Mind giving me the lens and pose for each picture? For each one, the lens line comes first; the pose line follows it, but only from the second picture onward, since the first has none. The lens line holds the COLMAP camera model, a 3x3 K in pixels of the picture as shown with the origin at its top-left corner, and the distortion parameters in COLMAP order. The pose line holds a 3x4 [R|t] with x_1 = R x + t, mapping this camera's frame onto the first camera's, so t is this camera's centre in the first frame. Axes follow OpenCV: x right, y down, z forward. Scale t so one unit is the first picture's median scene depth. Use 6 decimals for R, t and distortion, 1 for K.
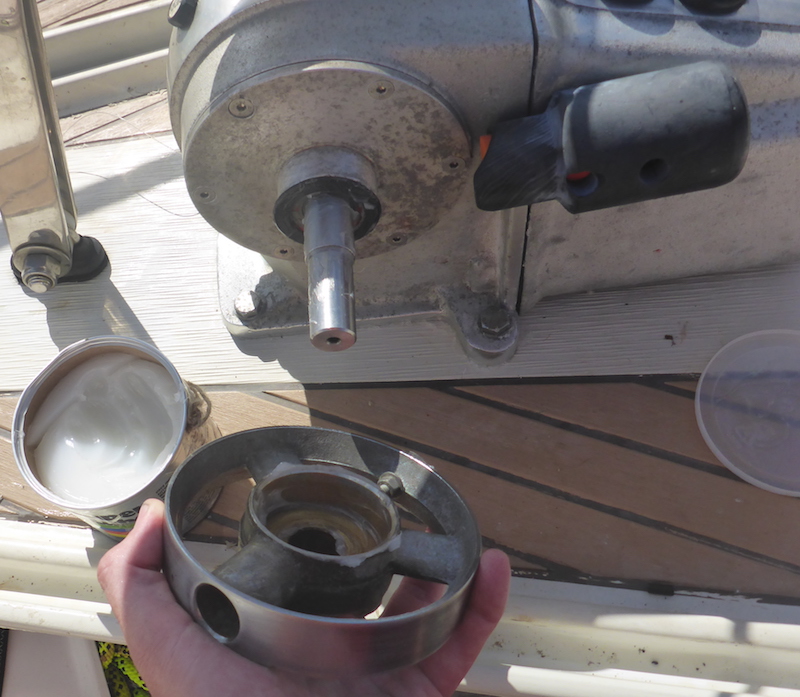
lens RADIAL K [[882.2, 0, 301.1], [0, 882.2, 364.6], [0, 0, 1]] dist [0.005275, -0.004998]
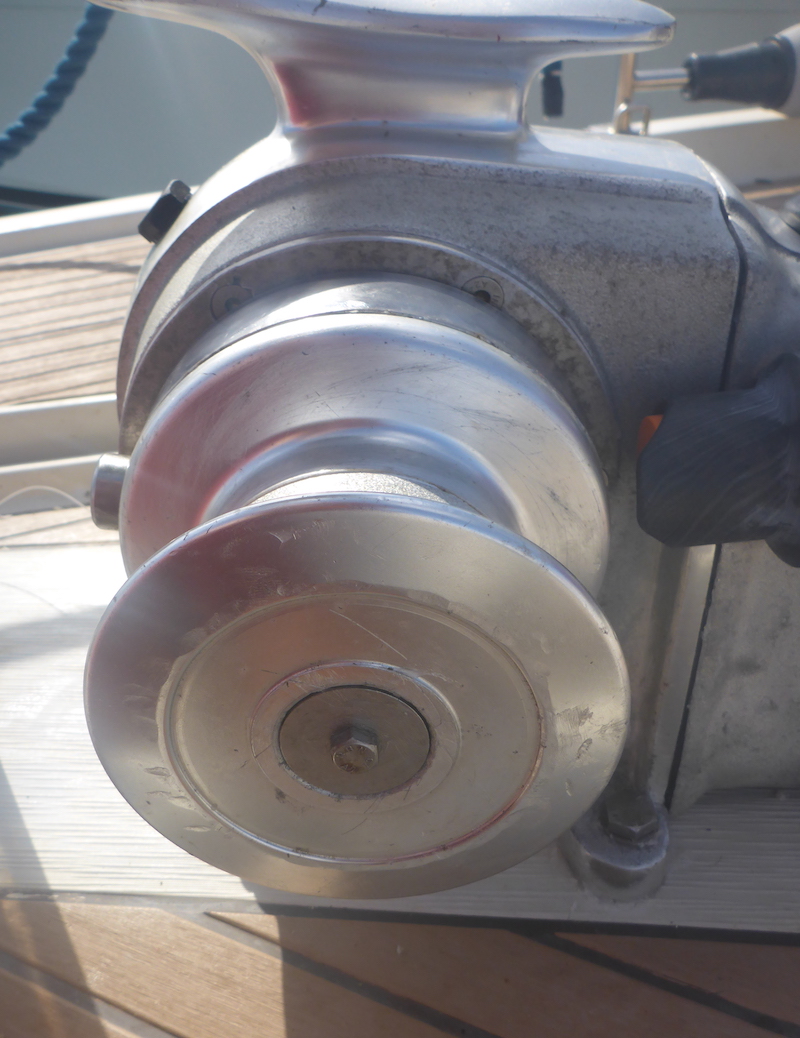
lens RADIAL K [[1029.5, 0, 358.3], [0, 1029.5, 606.1], [0, 0, 1]] dist [-0.020773, -0.024449]
pose [[0.993006, 0.114890, 0.027186, 0.015335], [-0.094584, 0.911963, -0.399220, 0.133038], [-0.070659, 0.393857, 0.916452, 0.436978]]
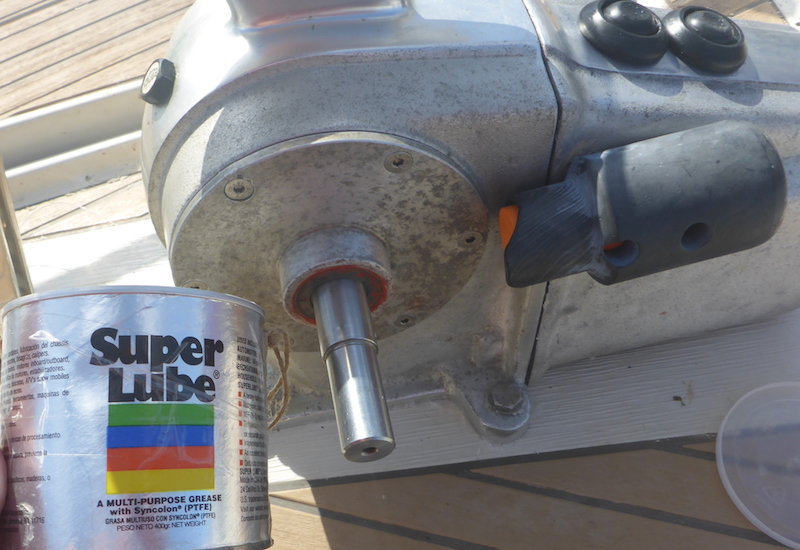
lens RADIAL K [[781.4, 0, 358.7], [0, 781.4, 337.9], [0, 0, 1]] dist [-0.012147, -0.006798]
pose [[0.985877, -0.074279, 0.150100, -0.073165], [0.087776, 0.992474, -0.085388, -0.067141], [-0.142628, 0.097358, 0.984977, 0.230736]]
